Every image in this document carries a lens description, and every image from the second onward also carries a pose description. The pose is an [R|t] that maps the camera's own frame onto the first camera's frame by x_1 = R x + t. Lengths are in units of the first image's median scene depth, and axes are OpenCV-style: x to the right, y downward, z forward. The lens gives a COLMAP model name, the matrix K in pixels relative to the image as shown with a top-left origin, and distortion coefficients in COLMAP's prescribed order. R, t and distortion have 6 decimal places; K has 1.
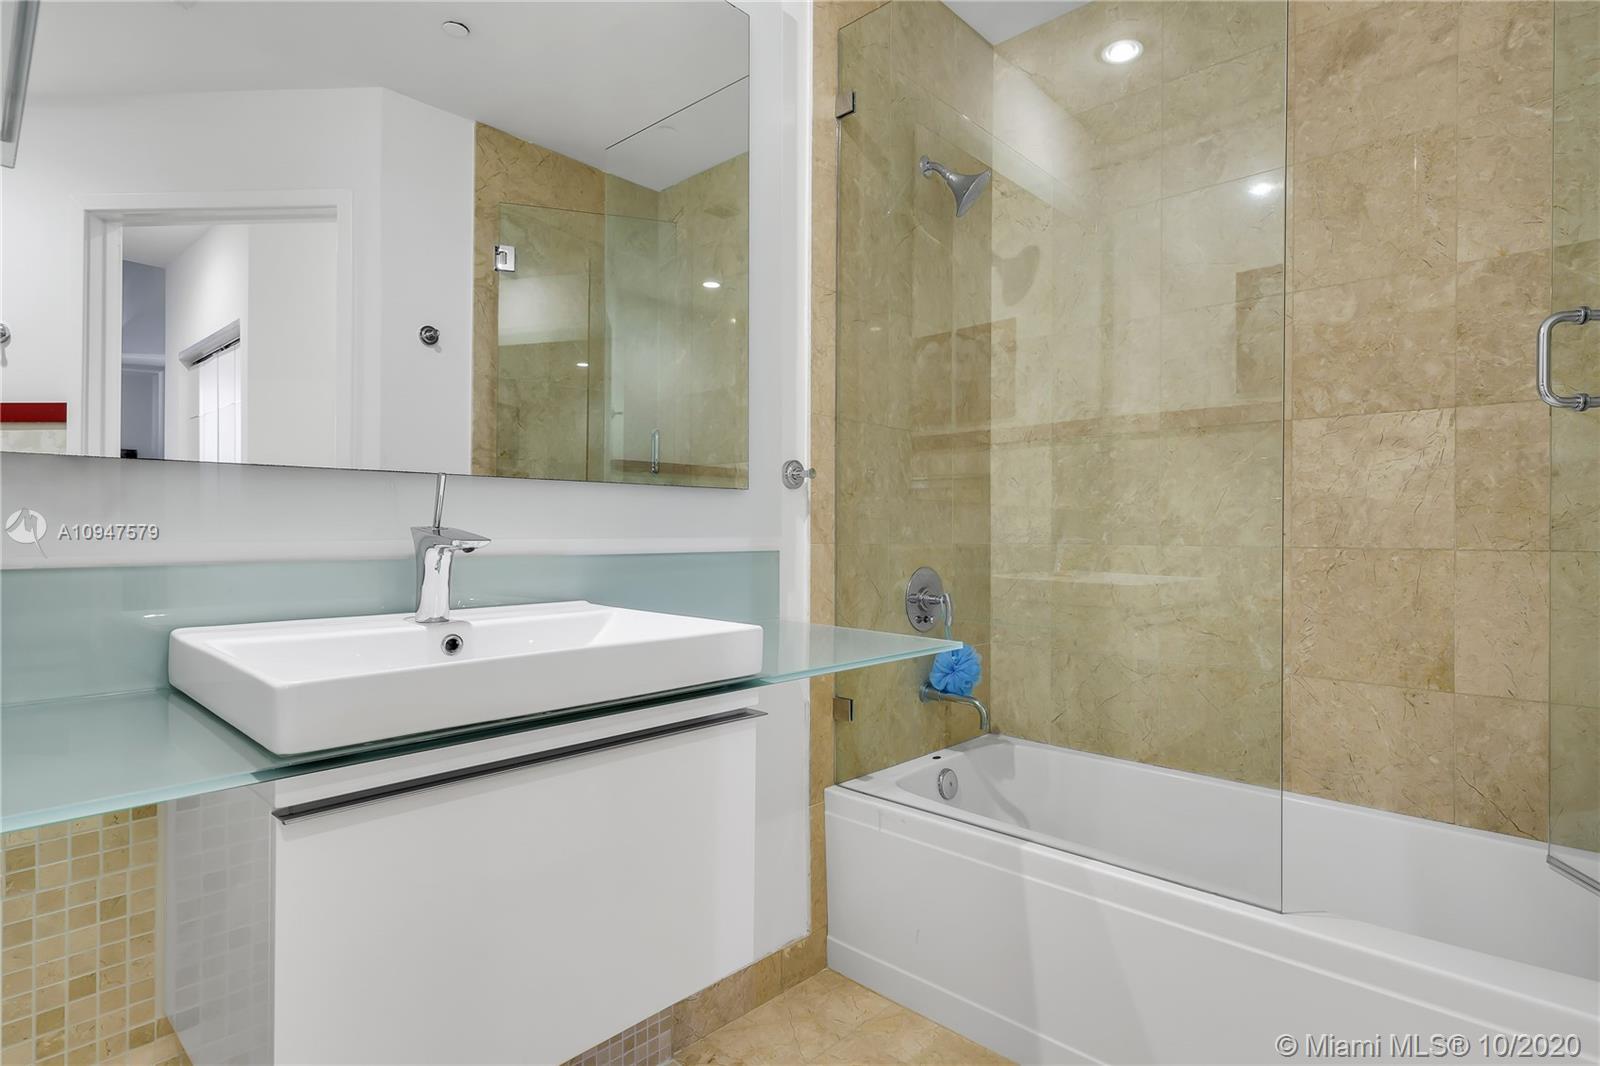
lens RADIAL K [[822.4, 0, 797.0], [0, 822.4, 532.6], [0, 0, 1]] dist [0.000530, -0.000532]
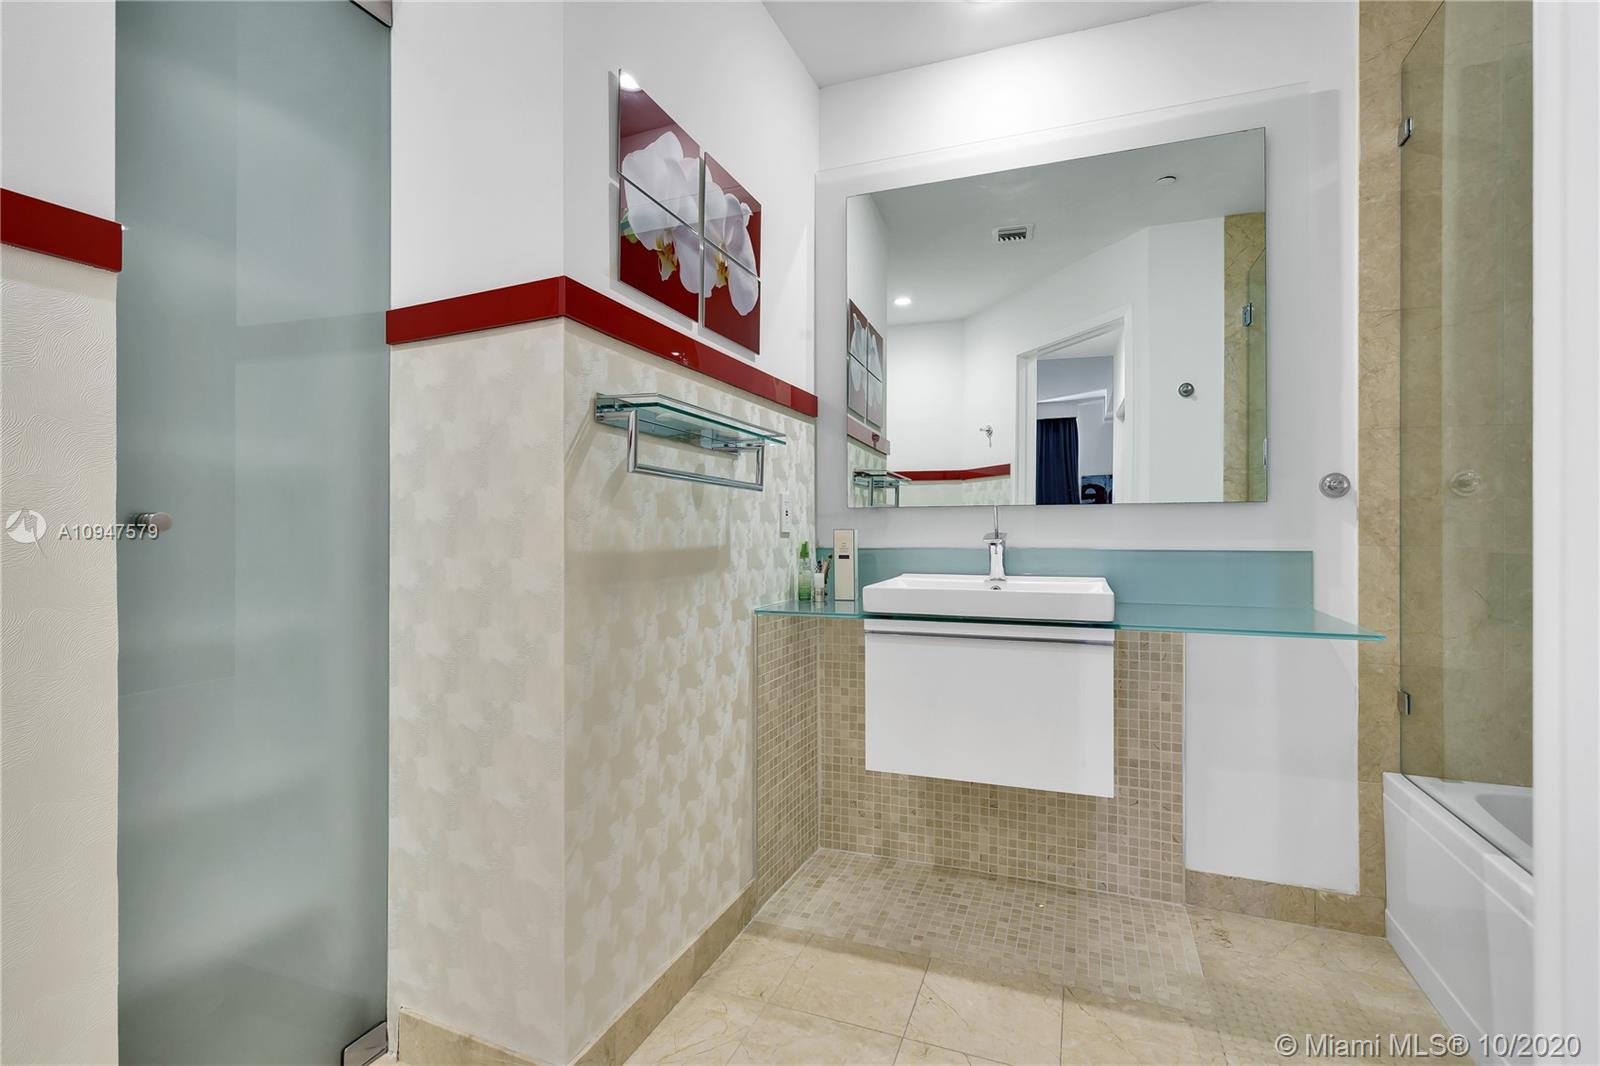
lens RADIAL K [[742.7, 0, 800.4], [0, 742.7, 532.4], [0, 0, 1]] dist [-0.014161, 0.007429]
pose [[0.375011, -0.001186, -0.927019, 0.652265], [0.001273, 0.999999, -0.000764, -0.005119], [0.927019, -0.000893, 0.375013, -0.077533]]
